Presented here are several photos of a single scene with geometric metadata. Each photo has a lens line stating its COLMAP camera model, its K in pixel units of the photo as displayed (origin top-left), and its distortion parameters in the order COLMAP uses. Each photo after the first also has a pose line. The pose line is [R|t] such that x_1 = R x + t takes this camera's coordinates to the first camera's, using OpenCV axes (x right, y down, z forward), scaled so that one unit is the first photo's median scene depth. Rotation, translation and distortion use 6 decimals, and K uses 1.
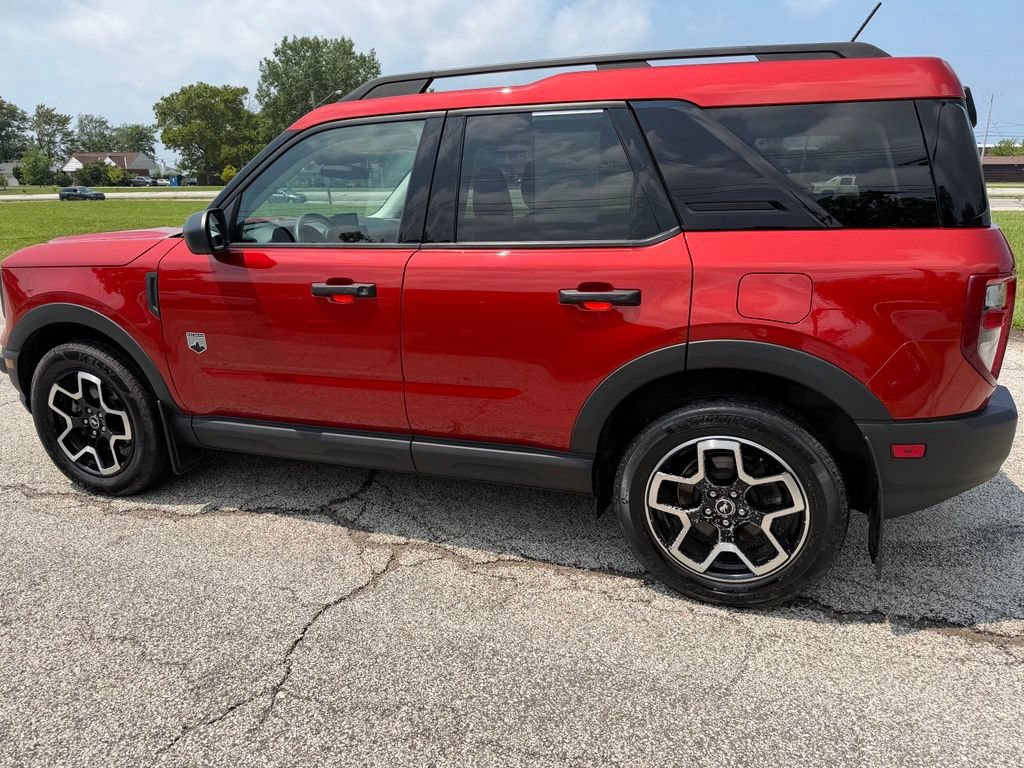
lens RADIAL K [[725.3, 0, 436.5], [0, 725.3, 387.6], [0, 0, 1]] dist [0.057747, -0.083737]
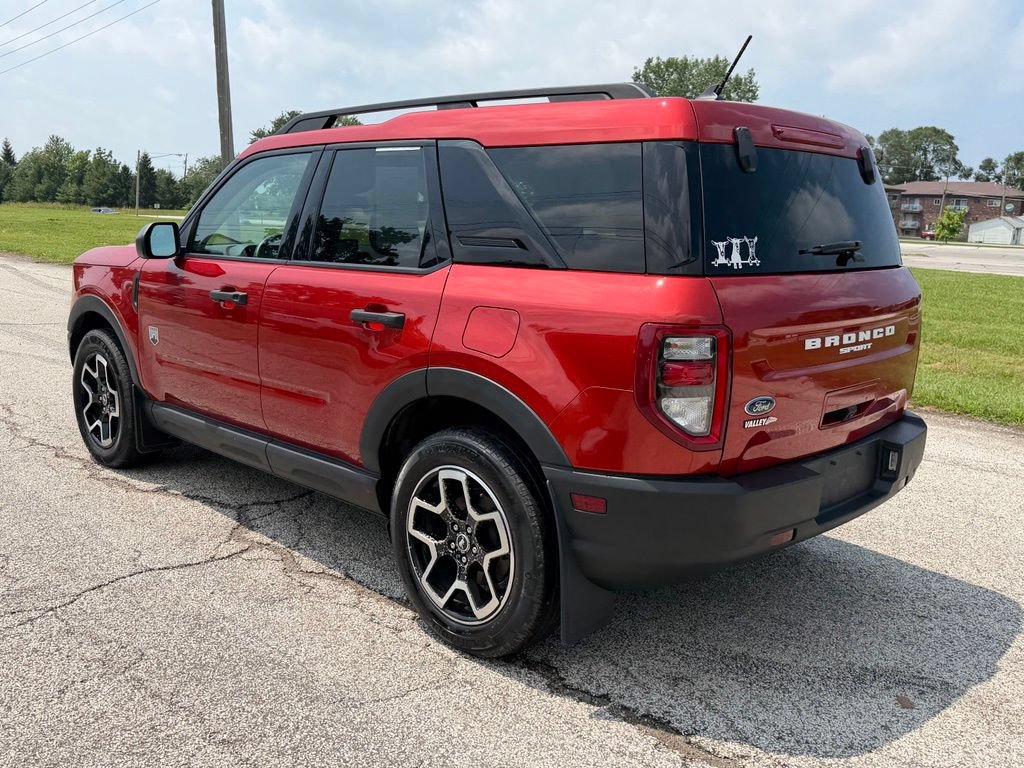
lens RADIAL K [[941.8, 0, 512.0], [0, 941.8, 384.0], [0, 0, 1]] dist [0.082458, -0.149914]
pose [[0.903329, 0.119683, -0.411914, 0.946872], [-0.164447, 0.983541, -0.074862, 0.038771], [0.396175, 0.135363, 0.908142, -0.146556]]
